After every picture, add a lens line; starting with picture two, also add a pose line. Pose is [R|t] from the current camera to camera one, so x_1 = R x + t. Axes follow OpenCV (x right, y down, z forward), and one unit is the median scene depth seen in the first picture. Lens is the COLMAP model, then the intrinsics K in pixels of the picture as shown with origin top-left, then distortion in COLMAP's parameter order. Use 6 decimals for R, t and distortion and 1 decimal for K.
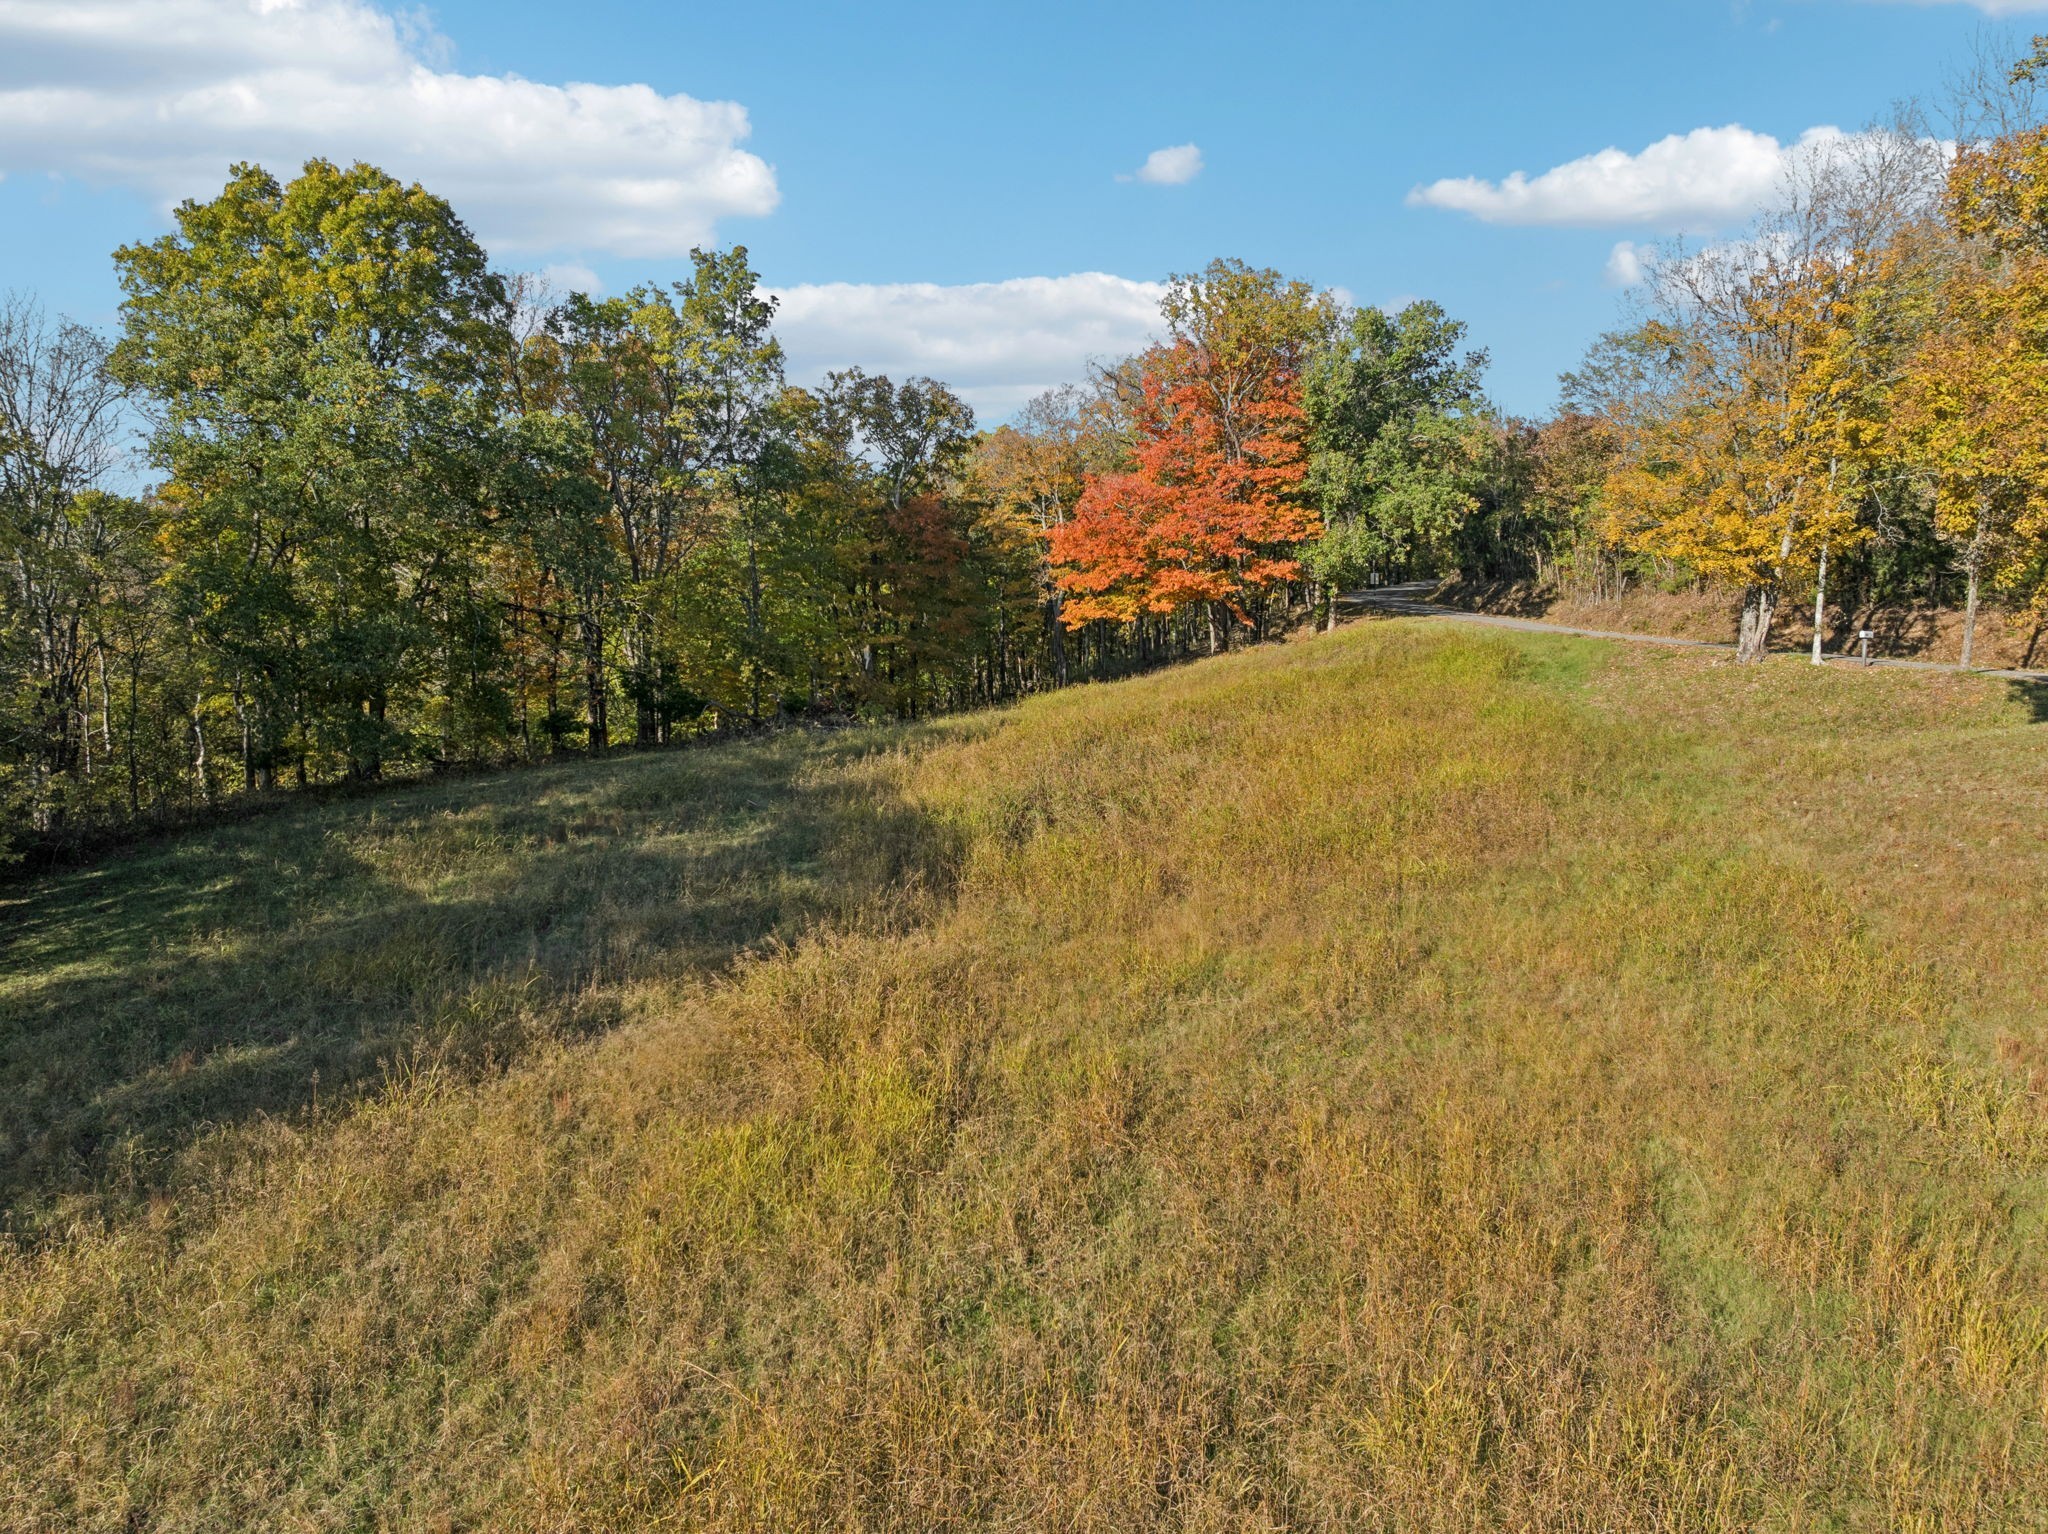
lens RADIAL K [[1463.2, 0, 995.6], [0, 1463.2, 728.1], [0, 0, 1]] dist [-0.037912, 0.025050]
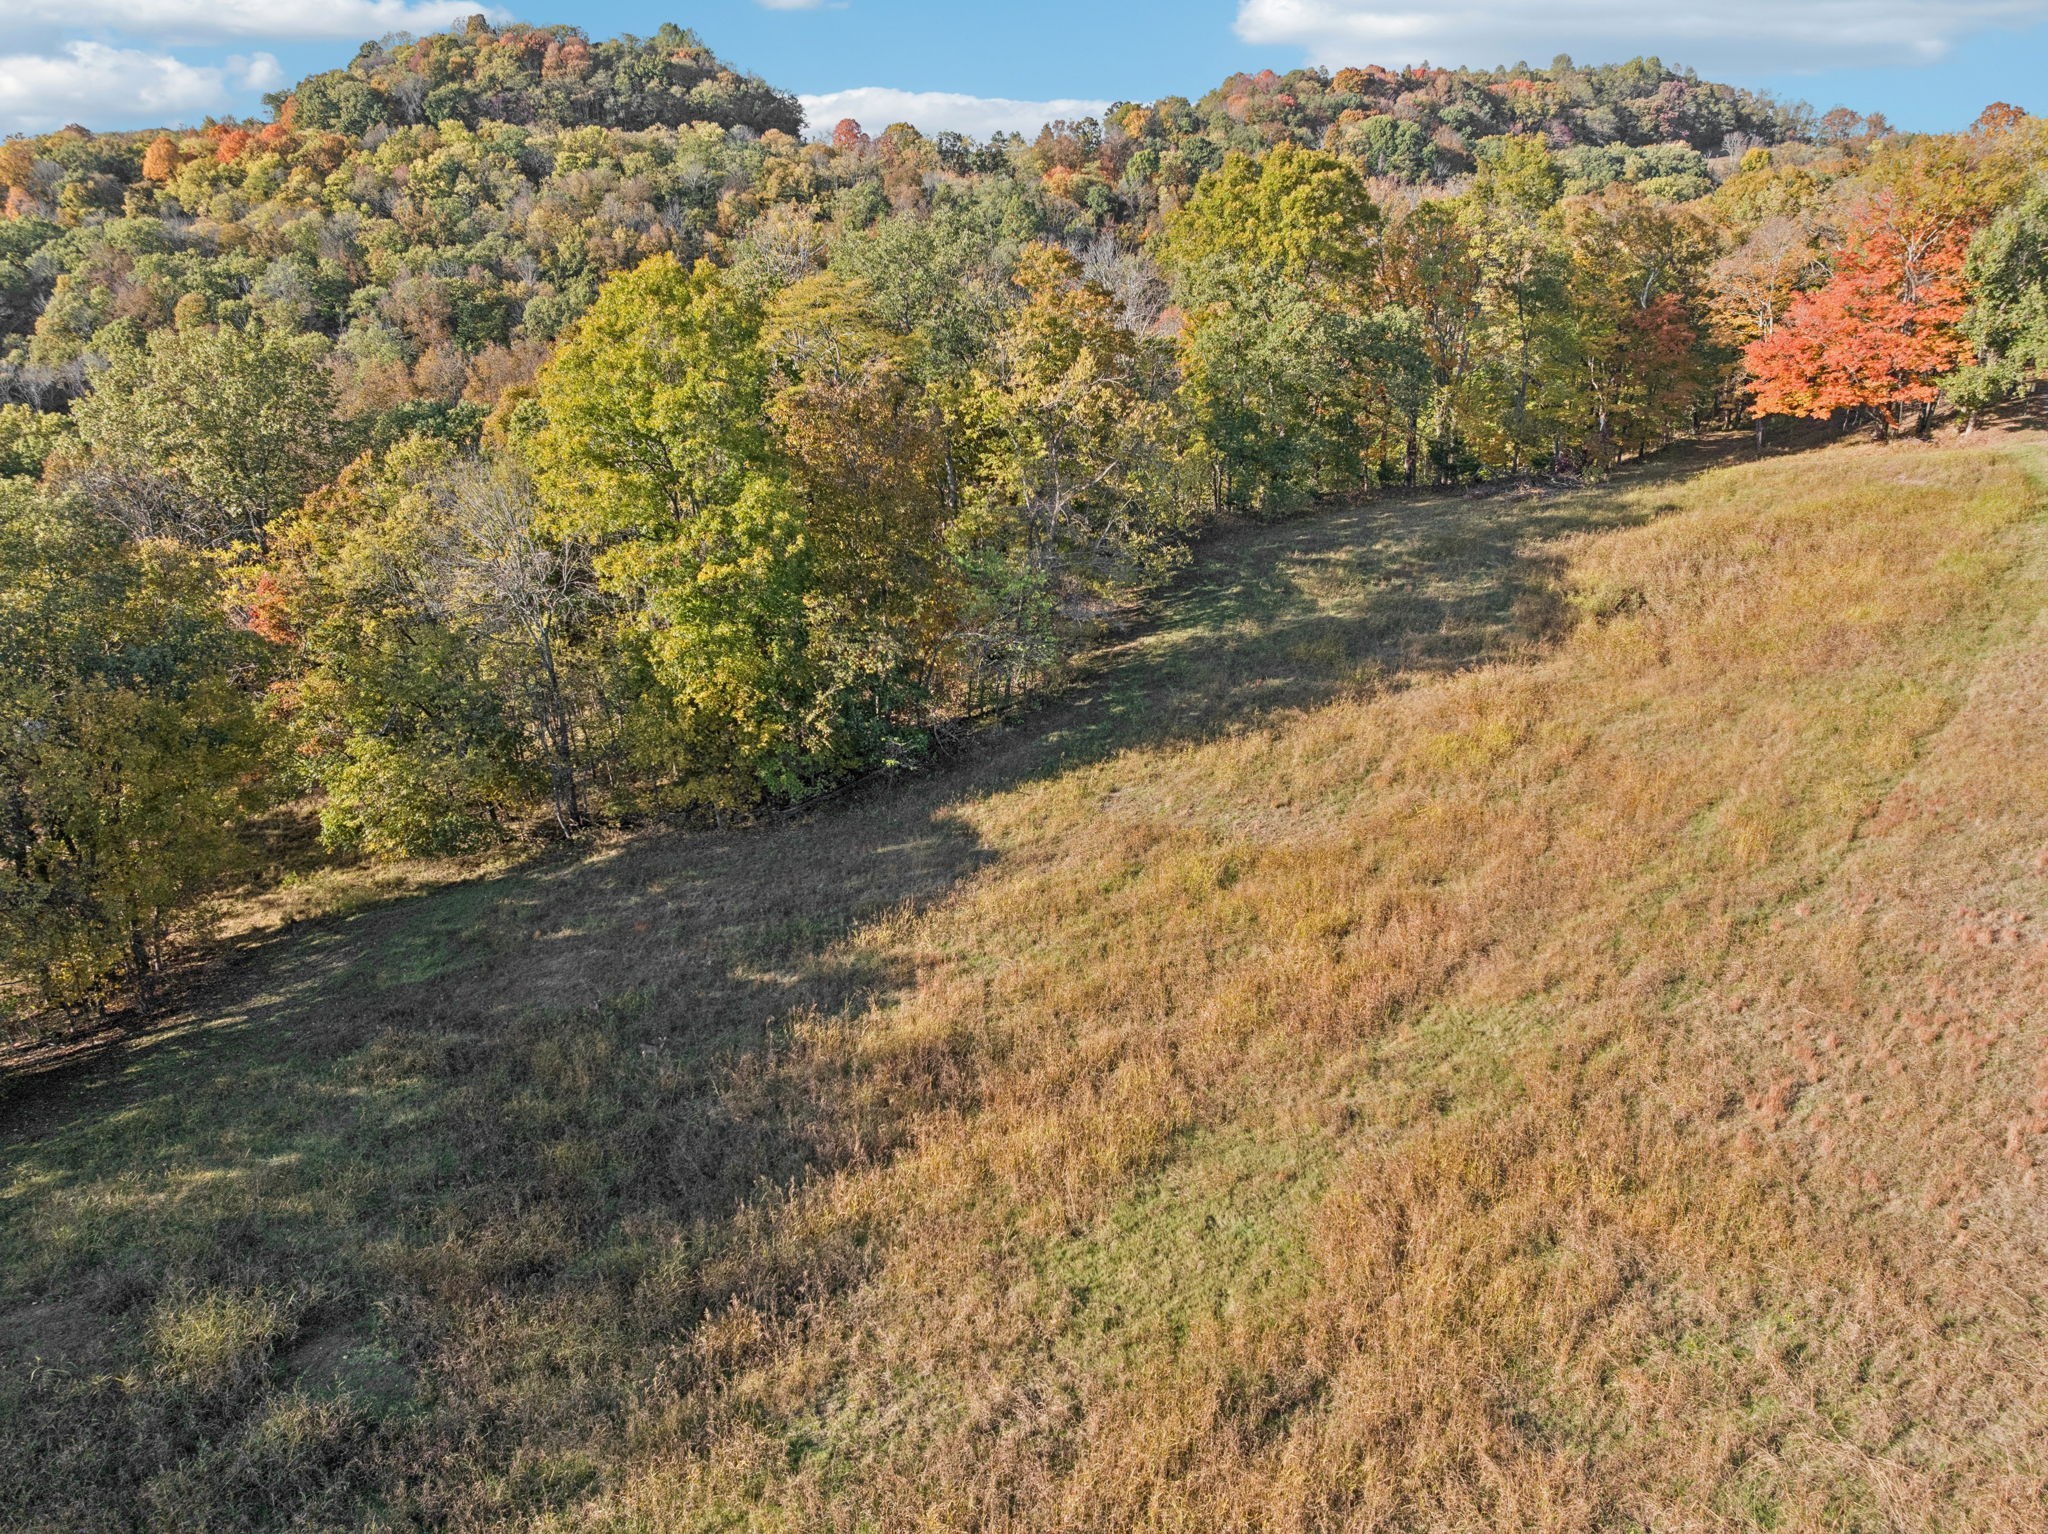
lens RADIAL K [[1463.2, 0, 1025.2], [0, 1463.2, 763.9], [0, 0, 1]] dist [-0.037912, 0.025050]
pose [[0.872433, 0.167691, -0.459064, 0.290681], [-0.018163, 0.949770, 0.312422, -0.377285], [0.488396, -0.264229, 0.831656, -1.234305]]
